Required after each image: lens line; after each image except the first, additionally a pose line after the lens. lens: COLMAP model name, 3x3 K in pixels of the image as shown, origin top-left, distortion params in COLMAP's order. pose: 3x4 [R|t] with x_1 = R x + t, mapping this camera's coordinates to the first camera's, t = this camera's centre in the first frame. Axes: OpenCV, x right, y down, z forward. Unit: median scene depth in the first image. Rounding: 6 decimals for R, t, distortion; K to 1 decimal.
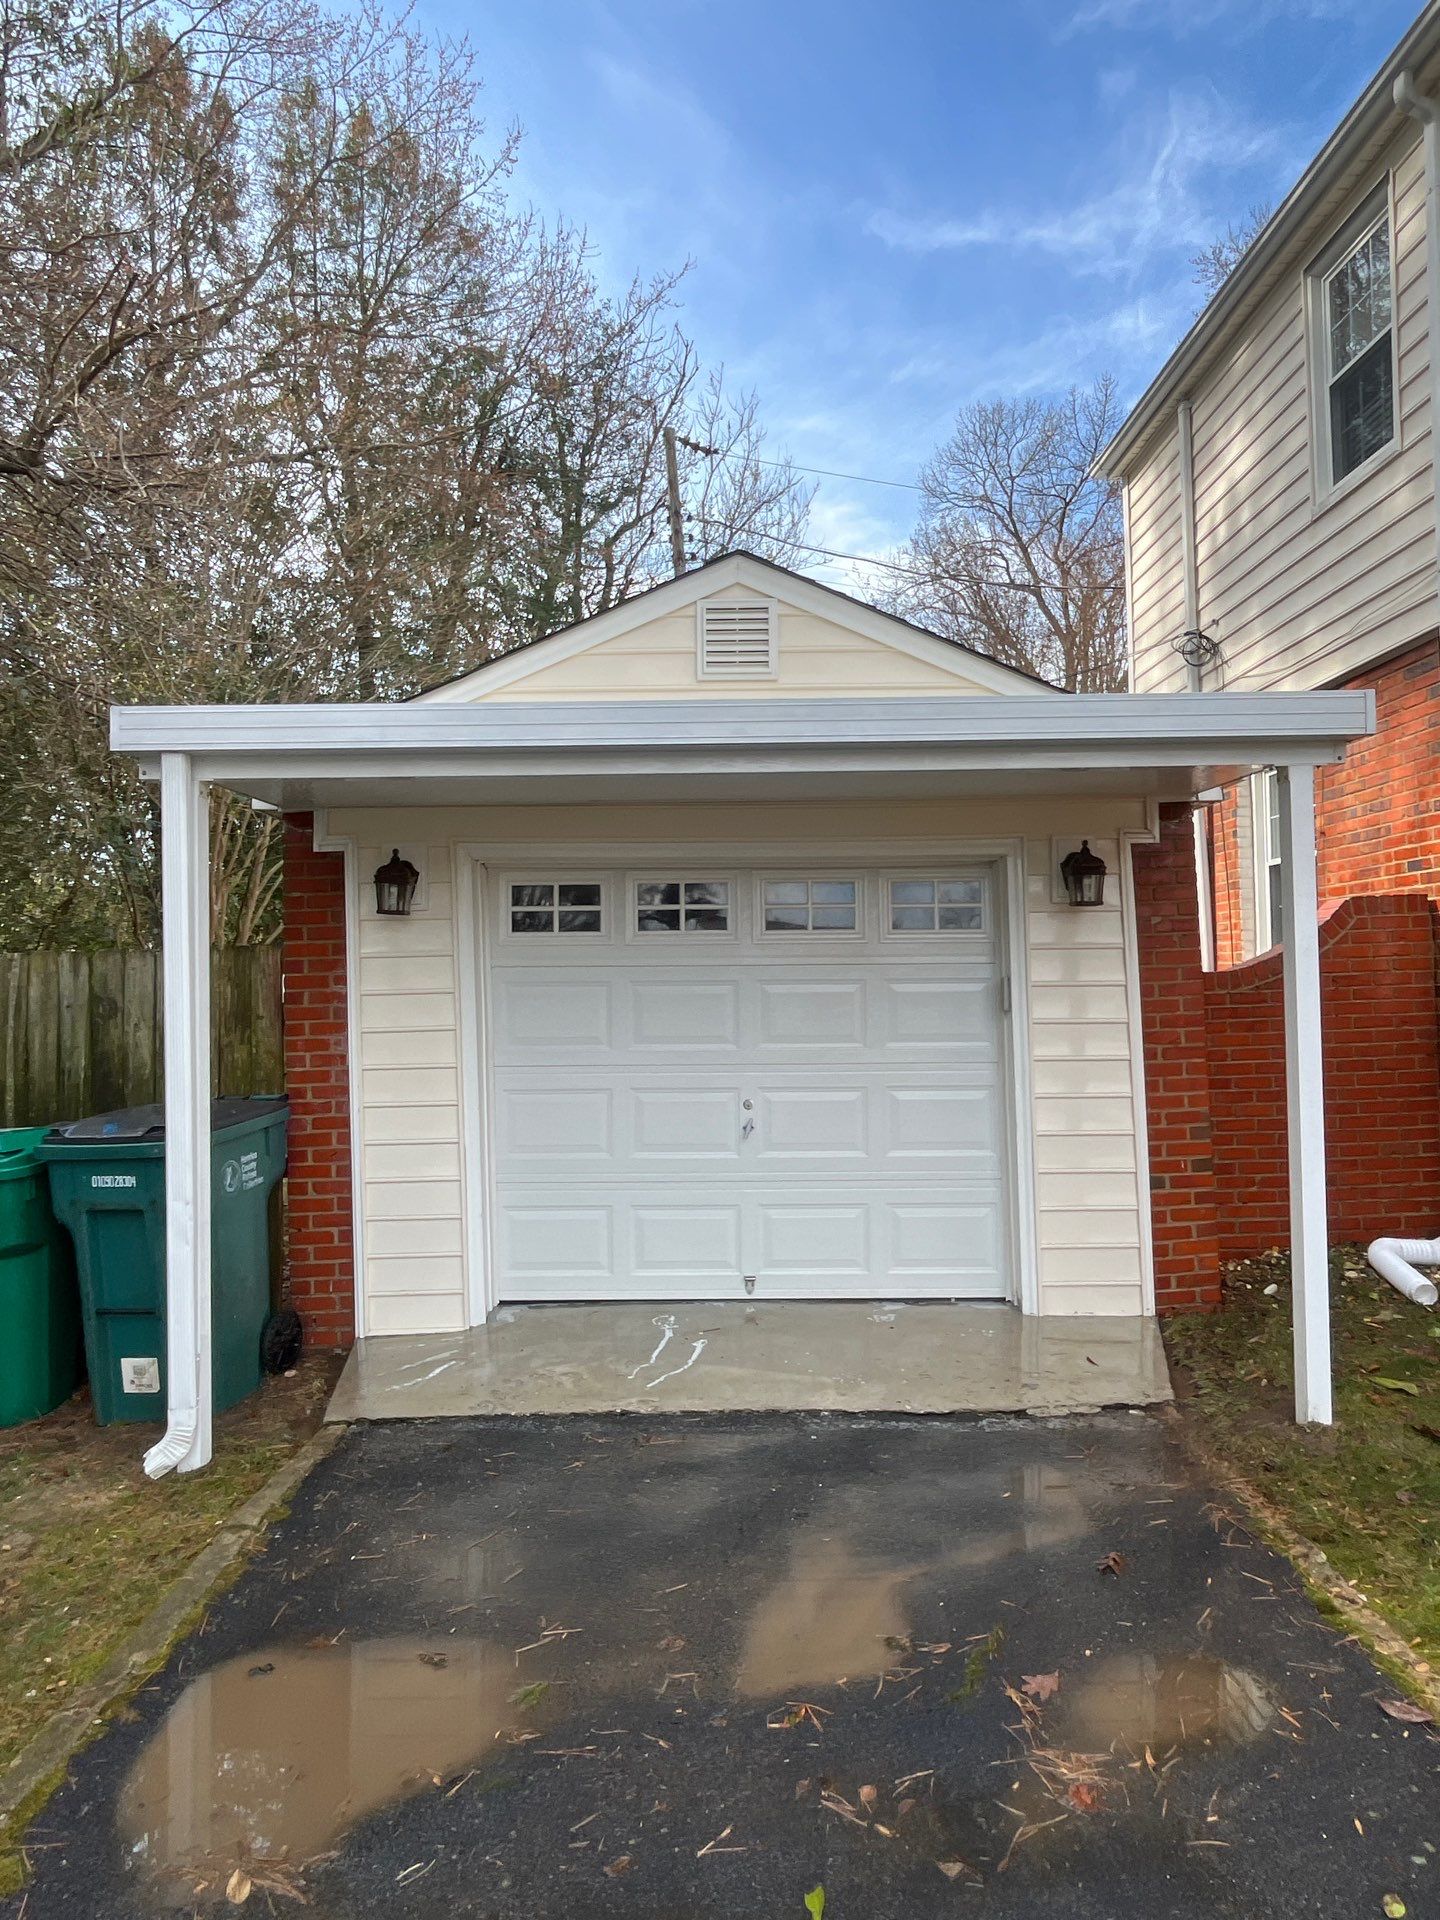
lens RADIAL K [[1058.9, 0, 721.5], [0, 1058.9, 956.0], [0, 0, 1]] dist [-0.003607, 0.000350]
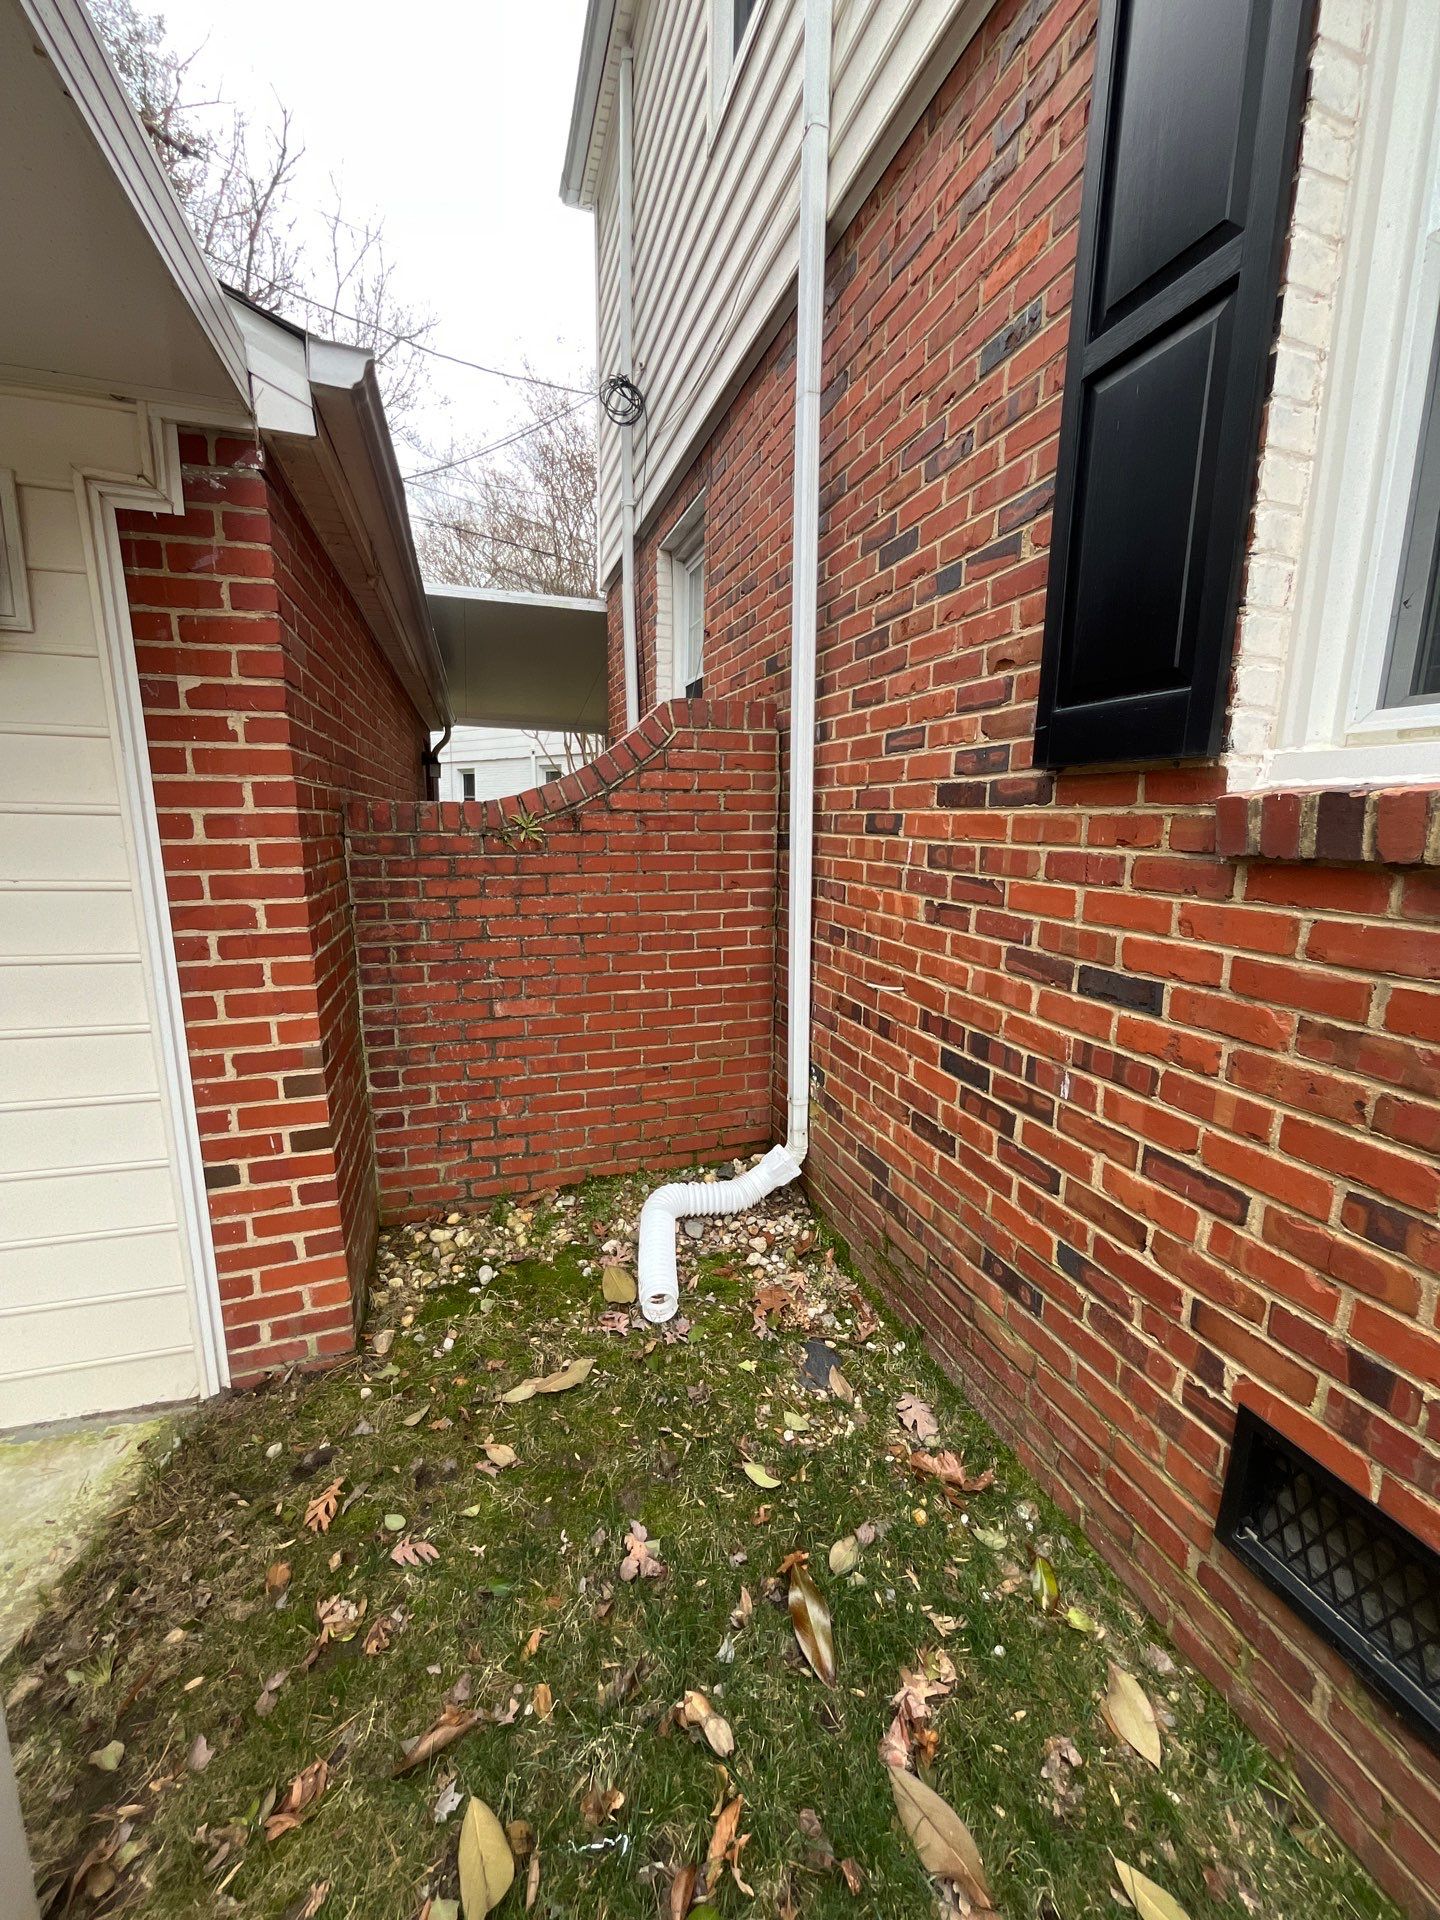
lens RADIAL K [[775.4, 0, 720.0], [0, 775.4, 955.7], [0, 0, 1]] dist [-0.002014, -0.000687]
pose [[0.951192, -0.018155, 0.308066, 0.520070], [-0.042726, 0.980907, 0.189728, 0.011692], [-0.305628, -0.193630, 0.932255, 0.545645]]
